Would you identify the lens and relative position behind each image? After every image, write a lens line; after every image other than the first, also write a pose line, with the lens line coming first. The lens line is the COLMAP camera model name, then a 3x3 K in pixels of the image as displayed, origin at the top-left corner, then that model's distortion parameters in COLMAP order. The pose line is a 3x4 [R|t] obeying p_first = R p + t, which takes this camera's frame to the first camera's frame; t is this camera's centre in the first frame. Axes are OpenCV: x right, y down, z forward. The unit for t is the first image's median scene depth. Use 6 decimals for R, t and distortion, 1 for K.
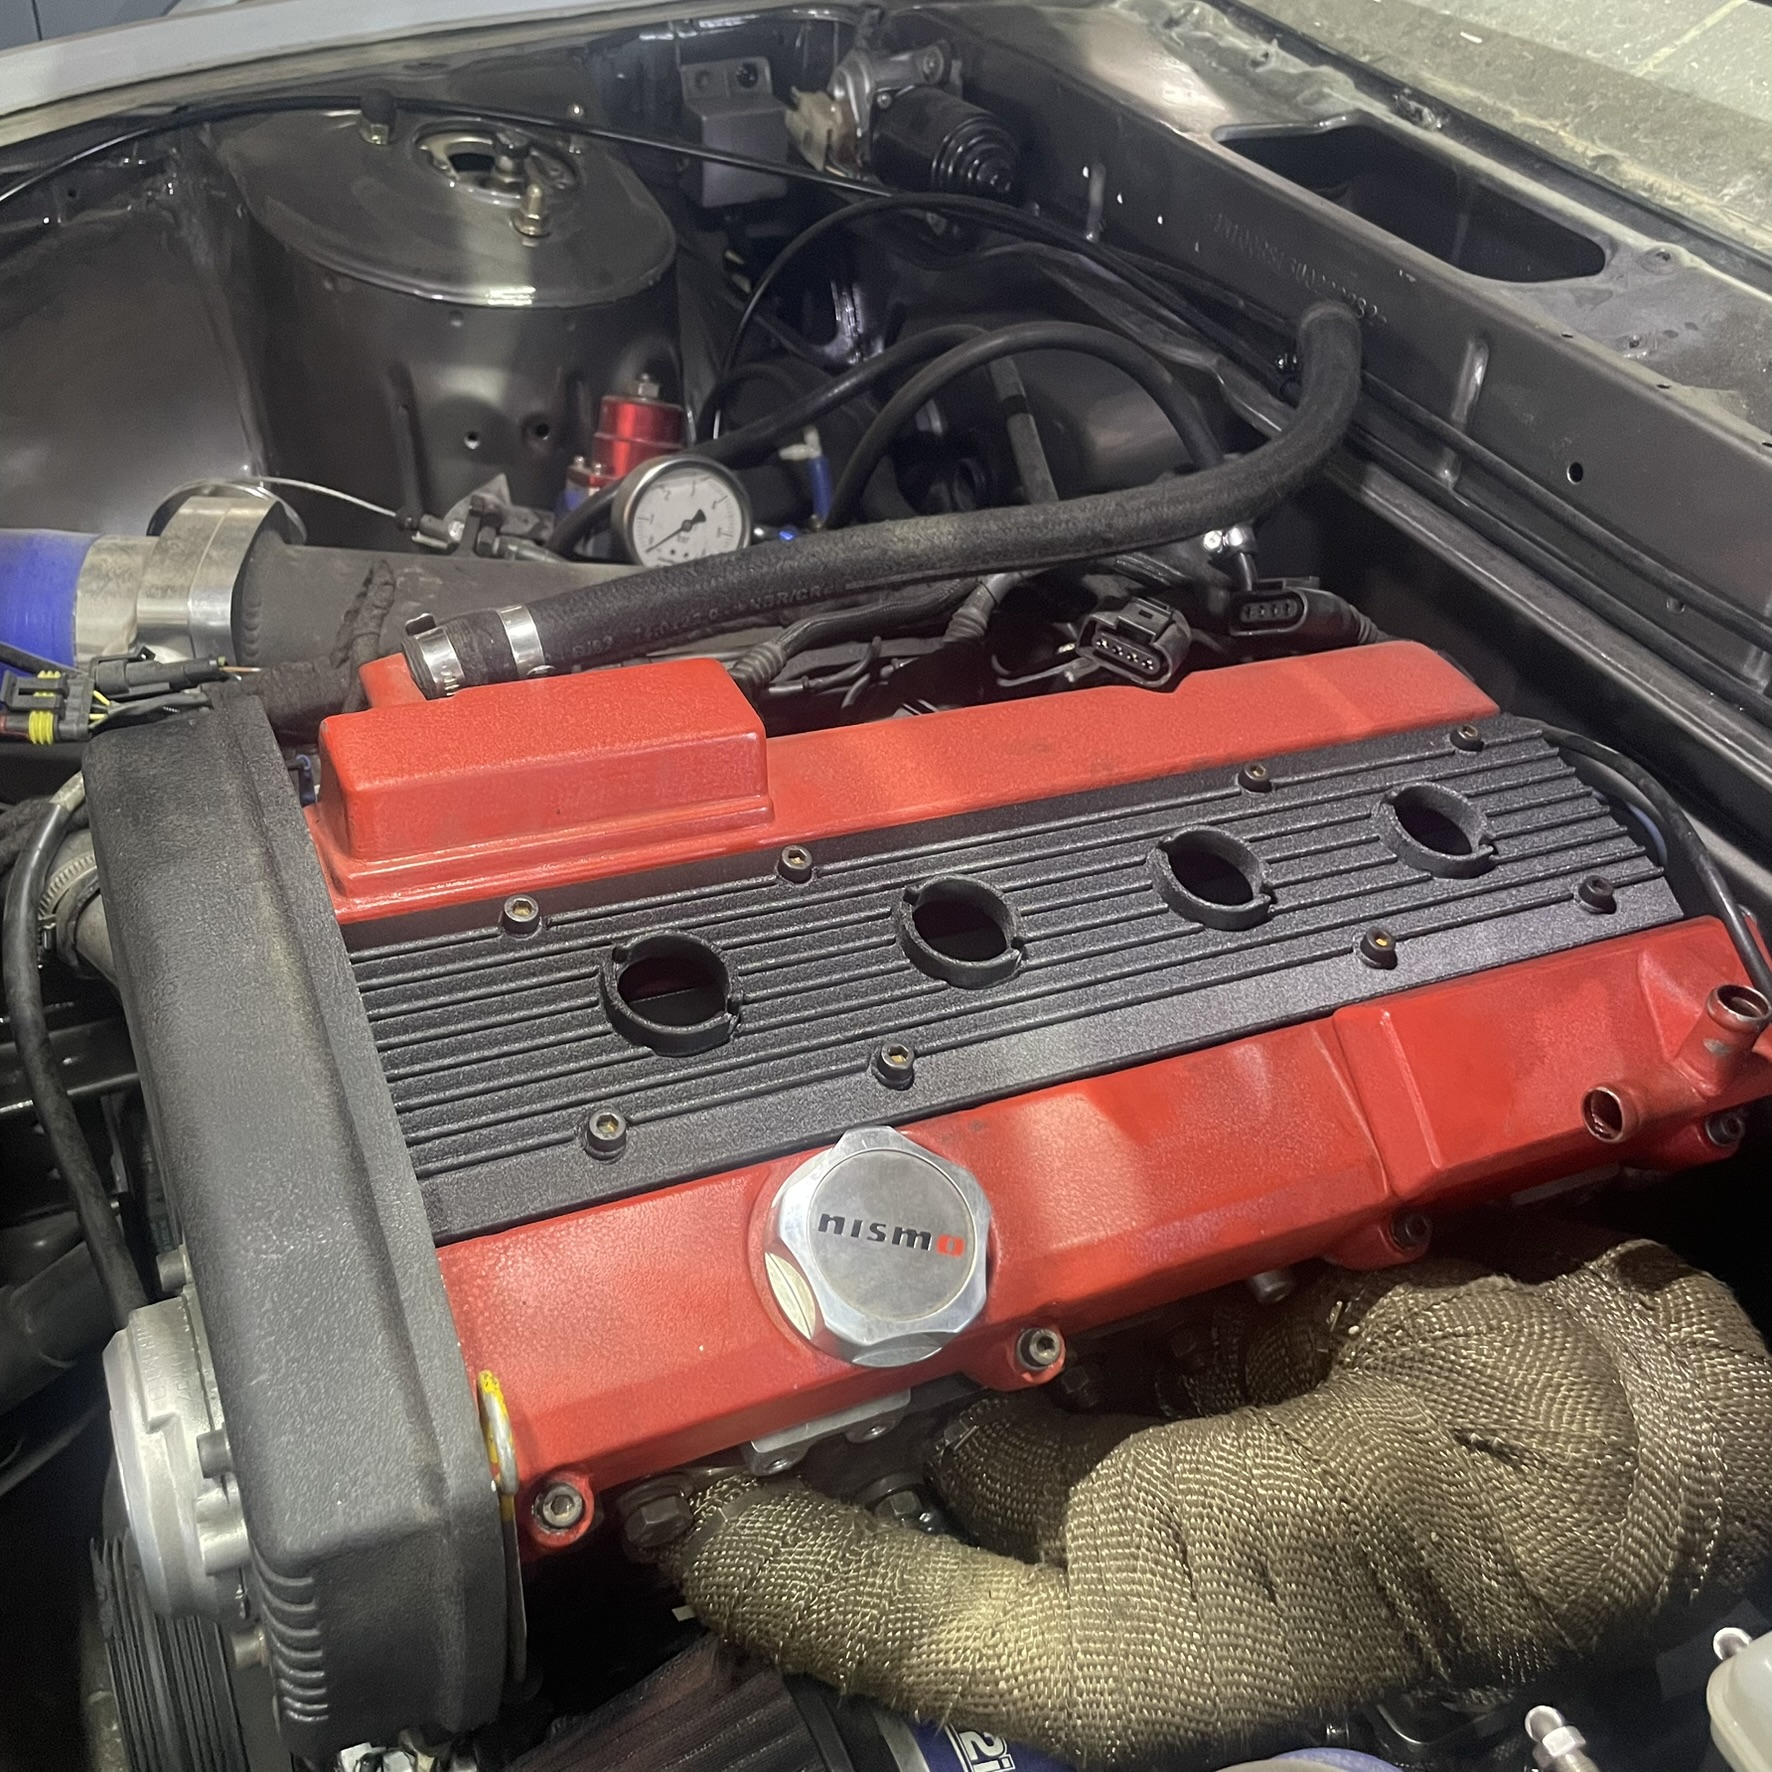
lens RADIAL K [[1846.4, 0, 886.3], [0, 1846.4, 883.2], [0, 0, 1]] dist [-0.032193, 0.000000]
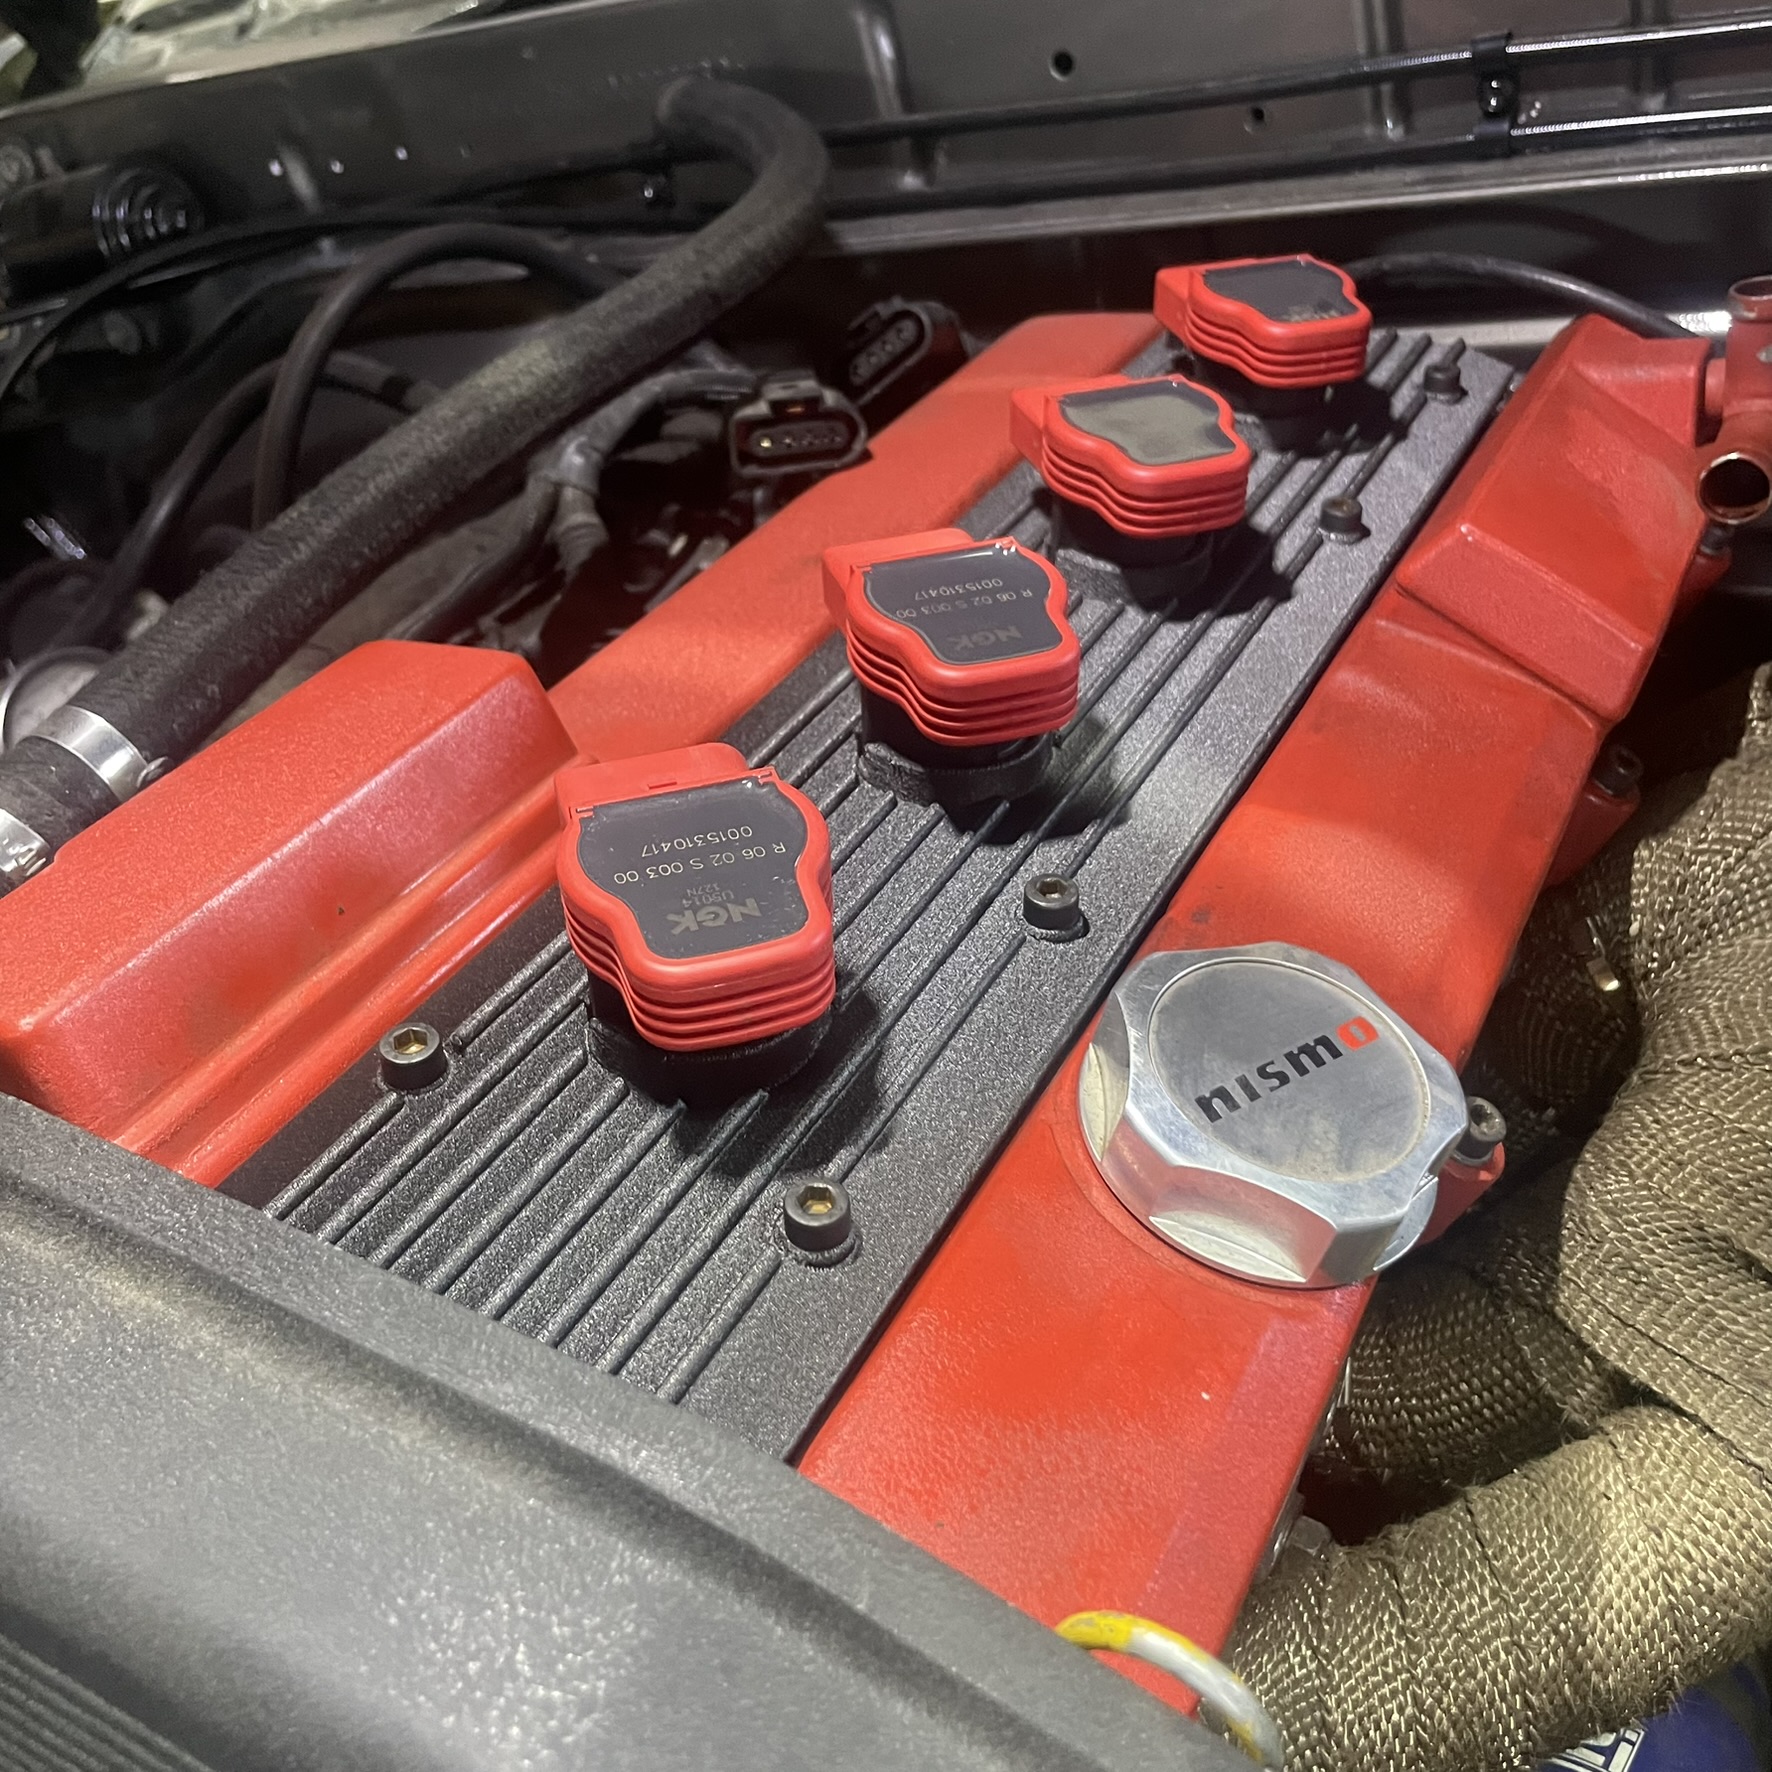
lens RADIAL K [[1846.4, 0, 890.3], [0, 1846.4, 891.2], [0, 0, 1]] dist [-0.032193, 0.000000]
pose [[0.764649, -0.535851, 0.358015, -0.240768], [0.575235, 0.817977, -0.004299, 0.058161], [-0.290544, 0.209231, 0.933706, 0.382226]]
